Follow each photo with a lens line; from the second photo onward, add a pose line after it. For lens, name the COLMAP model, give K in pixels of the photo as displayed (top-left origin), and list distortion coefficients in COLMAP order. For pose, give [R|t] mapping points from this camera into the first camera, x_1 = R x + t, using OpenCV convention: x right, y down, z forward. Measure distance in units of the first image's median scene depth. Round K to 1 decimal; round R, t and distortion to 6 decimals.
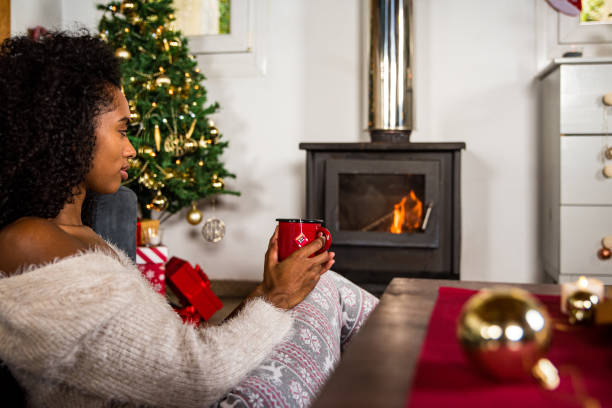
lens RADIAL K [[624.5, 0, 327.4], [0, 624.5, 178.8], [0, 0, 1]] dist [-0.063705, 0.007139]
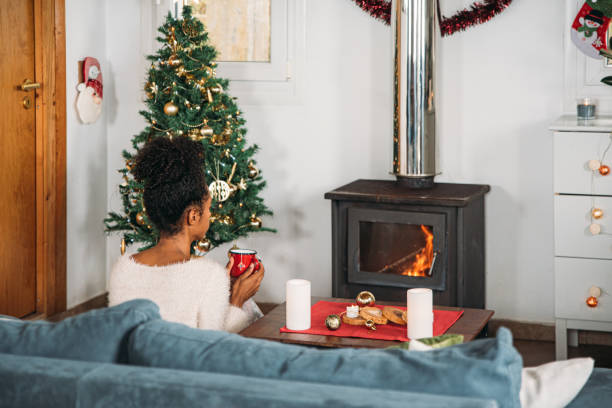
lens RADIAL K [[980.8, 0, 331.4], [0, 980.8, 123.4], [0, 0, 1]] dist [0.038521, 0.054741]
pose [[0.991895, 0.002956, -0.127023, 0.176700], [-0.000878, 0.999865, 0.016417, -0.196593], [0.127054, -0.016172, 0.991764, -0.699495]]
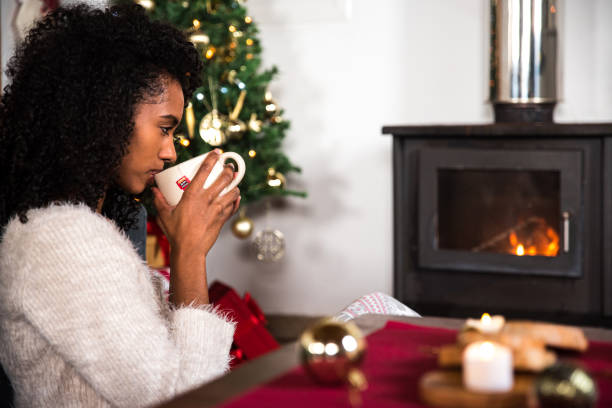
lens RADIAL K [[1030.1, 0, 306.0], [0, 1030.1, 204.0], [0, 0, 1]] dist [0.051927, 0.082263]
pose [[0.981710, 0.006314, -0.190275, 0.086186], [0.003101, 0.998787, 0.049145, -0.024271], [0.190355, -0.048836, 0.980500, -0.160151]]
